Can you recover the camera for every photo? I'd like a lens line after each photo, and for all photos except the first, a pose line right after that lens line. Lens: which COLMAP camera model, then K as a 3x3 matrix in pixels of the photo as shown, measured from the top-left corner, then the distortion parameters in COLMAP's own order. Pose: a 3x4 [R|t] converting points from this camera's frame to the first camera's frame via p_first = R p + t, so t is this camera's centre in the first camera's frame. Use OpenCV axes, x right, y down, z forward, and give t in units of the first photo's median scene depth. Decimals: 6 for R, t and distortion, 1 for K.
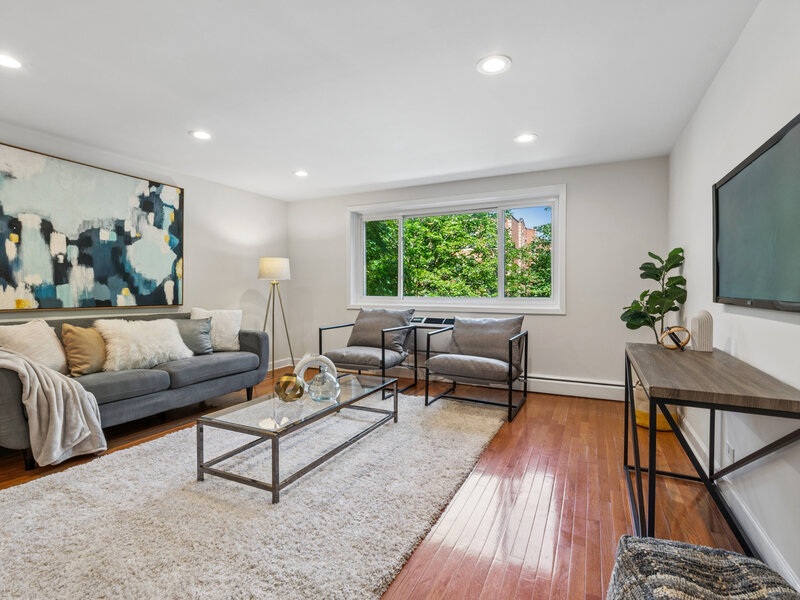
lens RADIAL K [[404.3, 0, 401.7], [0, 404.3, 293.7], [0, 0, 1]] dist [0.003460, 0.000496]
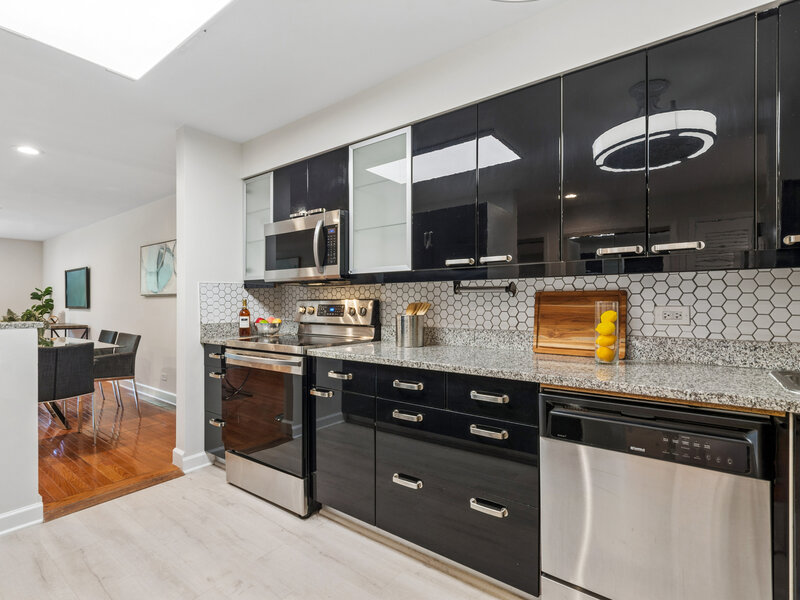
lens RADIAL K [[404.3, 0, 401.7], [0, 404.3, 300.5], [0, 0, 1]] dist [0.003460, 0.000496]
pose [[0.215652, 0.007512, 0.976441, -1.184790], [0.017789, 0.999774, -0.011621, 0.031986], [-0.976308, 0.019876, 0.215469, -1.517031]]
